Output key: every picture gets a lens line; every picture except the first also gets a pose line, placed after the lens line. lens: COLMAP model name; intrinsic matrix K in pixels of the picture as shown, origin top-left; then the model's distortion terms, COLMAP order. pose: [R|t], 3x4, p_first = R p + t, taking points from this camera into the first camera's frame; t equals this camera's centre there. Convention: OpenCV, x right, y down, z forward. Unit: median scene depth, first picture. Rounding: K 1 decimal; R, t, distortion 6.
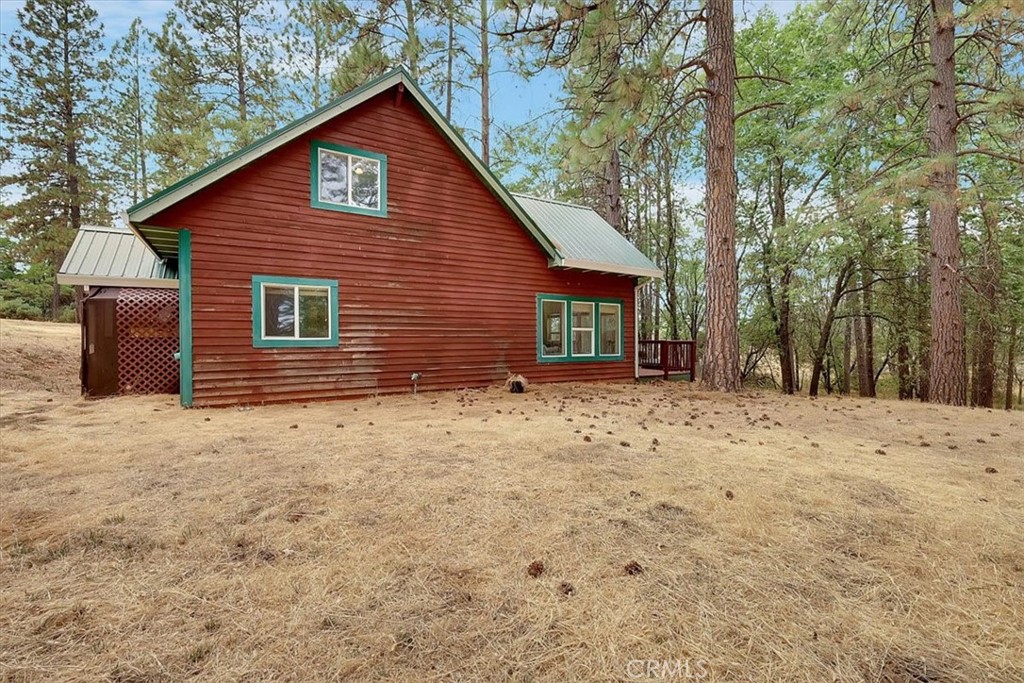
lens RADIAL K [[442.7, 0, 512.0], [0, 442.7, 338.0], [0, 0, 1]] dist [0.000610, 0.000854]
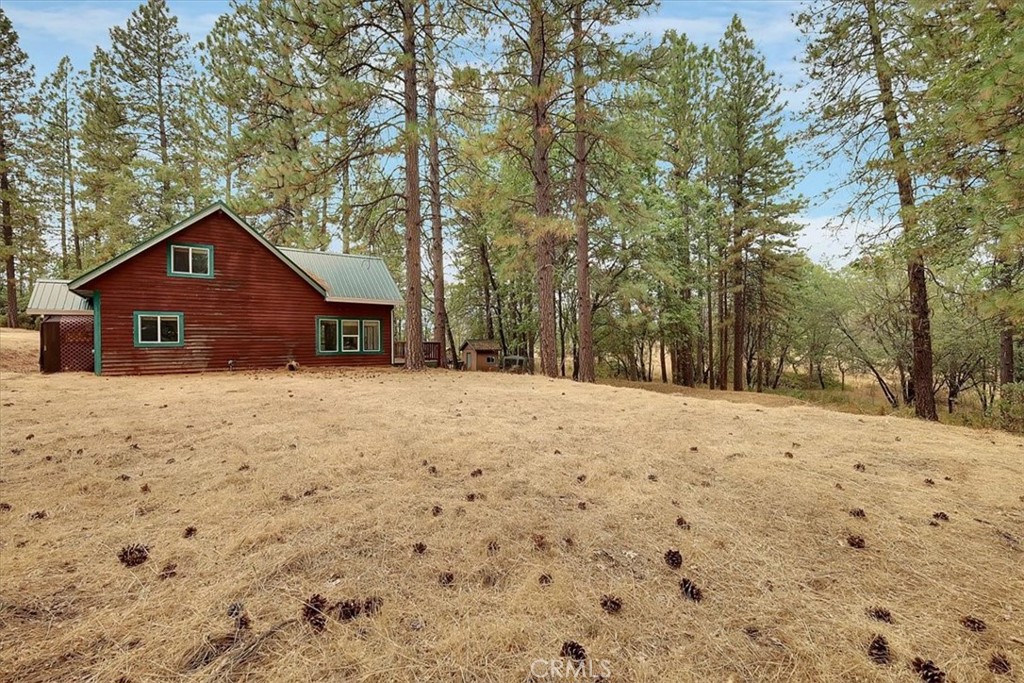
lens RADIAL K [[442.7, 0, 512.0], [0, 442.7, 338.0], [0, 0, 1]] dist [0.000610, 0.000854]
pose [[0.996008, -0.002386, 0.089233, 0.797012], [0.002526, 0.999996, -0.001460, -0.009641], [-0.089229, 0.001679, 0.996010, -0.977979]]
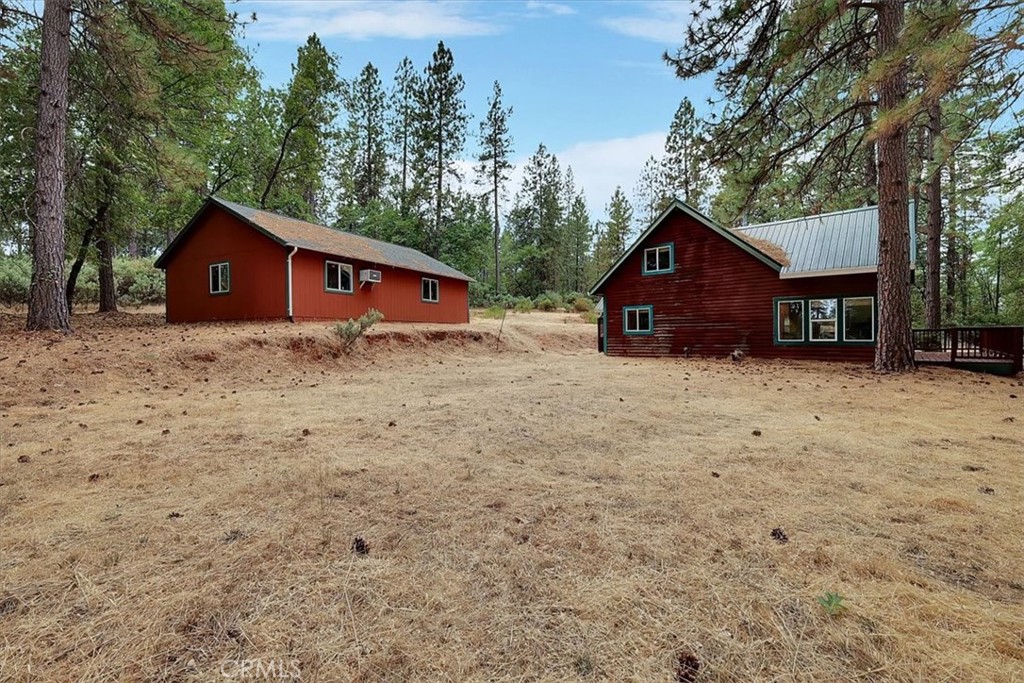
lens RADIAL K [[442.7, 0, 512.0], [0, 442.7, 338.0], [0, 0, 1]] dist [0.000610, 0.000854]
pose [[0.280222, 0.002926, -0.959931, 1.453839], [0.013608, 0.999883, 0.007020, 0.012858], [0.959839, -0.015030, 0.280150, -0.308449]]
